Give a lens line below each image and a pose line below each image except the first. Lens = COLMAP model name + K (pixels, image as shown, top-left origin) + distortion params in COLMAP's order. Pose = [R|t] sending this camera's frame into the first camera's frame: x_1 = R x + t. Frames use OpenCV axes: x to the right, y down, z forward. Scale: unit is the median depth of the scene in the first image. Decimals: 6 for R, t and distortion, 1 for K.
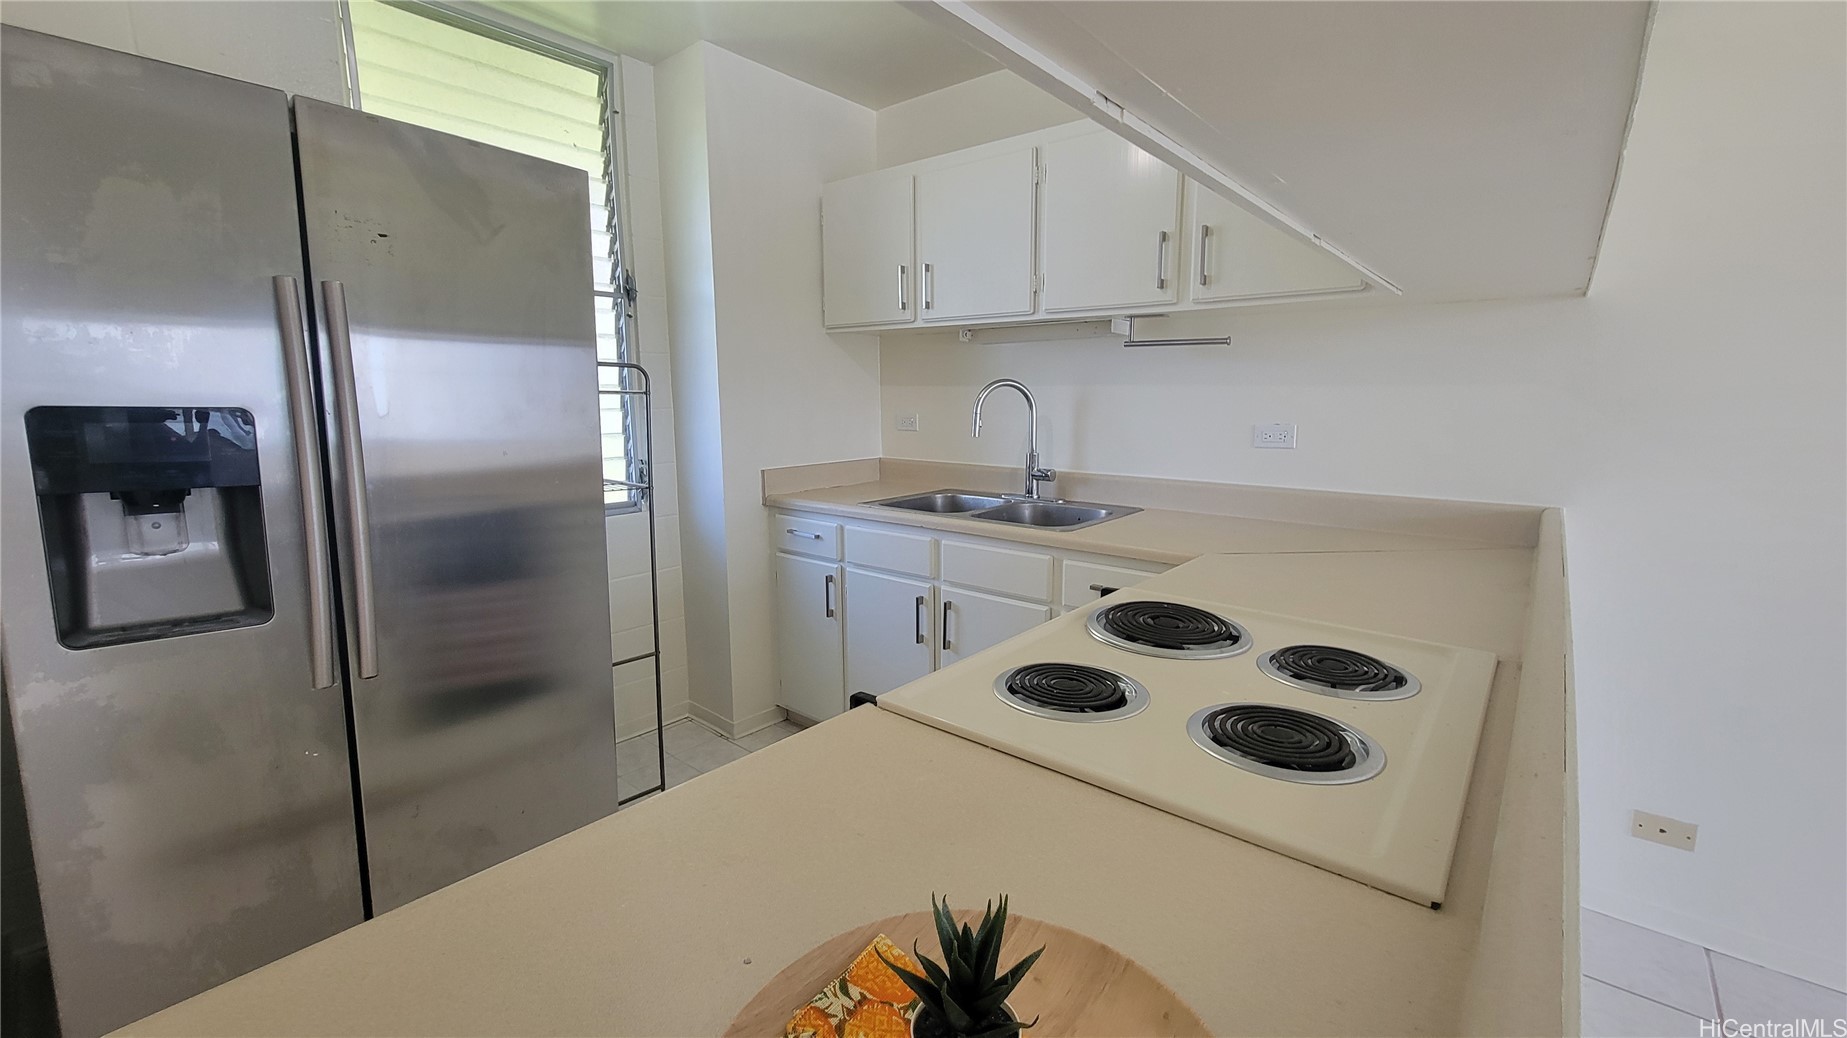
lens RADIAL K [[745.8, 0, 923.5], [0, 745.8, 519.0], [0, 0, 1]] dist [0.001269, 0.000371]
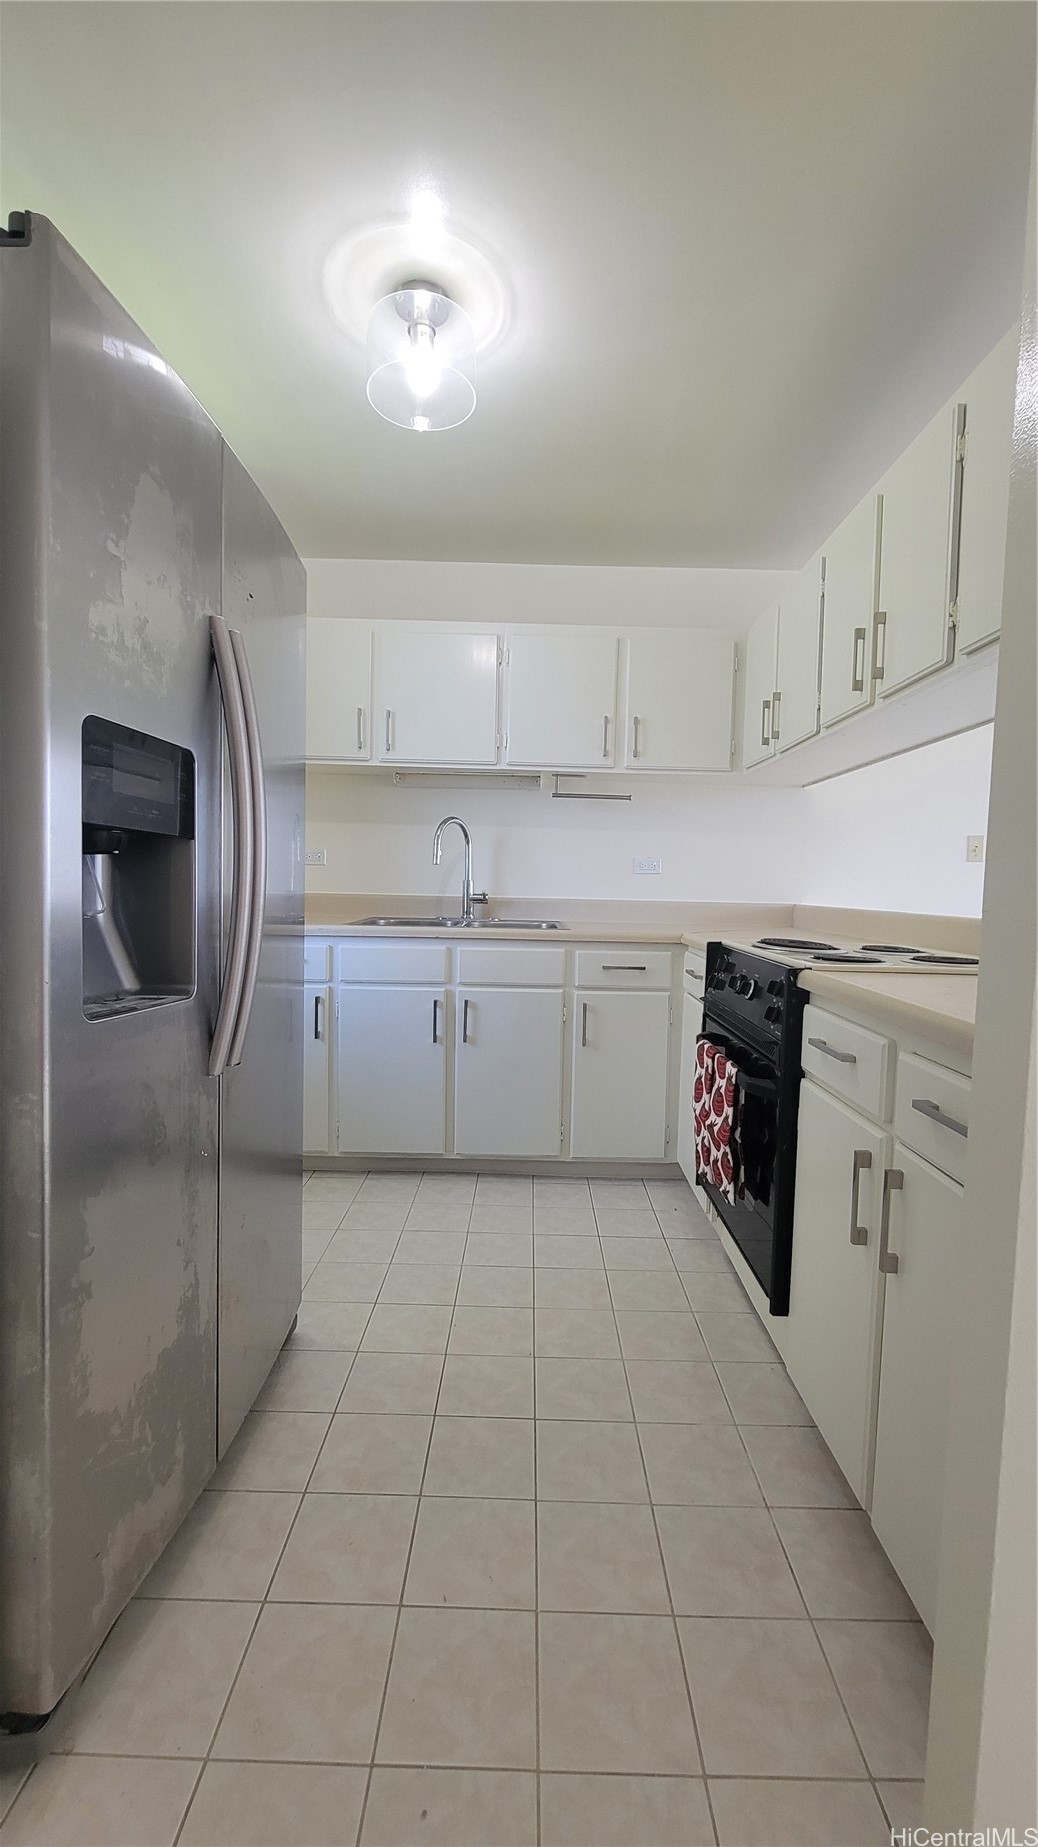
lens RADIAL K [[745.8, 0, 519.0], [0, 745.8, 923.5], [0, 0, 1]] dist [0.001269, 0.000371]
pose [[0.773208, -0.019491, 0.633853, -0.618649], [0.081915, 0.994223, -0.069352, 0.077734], [-0.628839, 0.105545, 0.770338, 0.047888]]
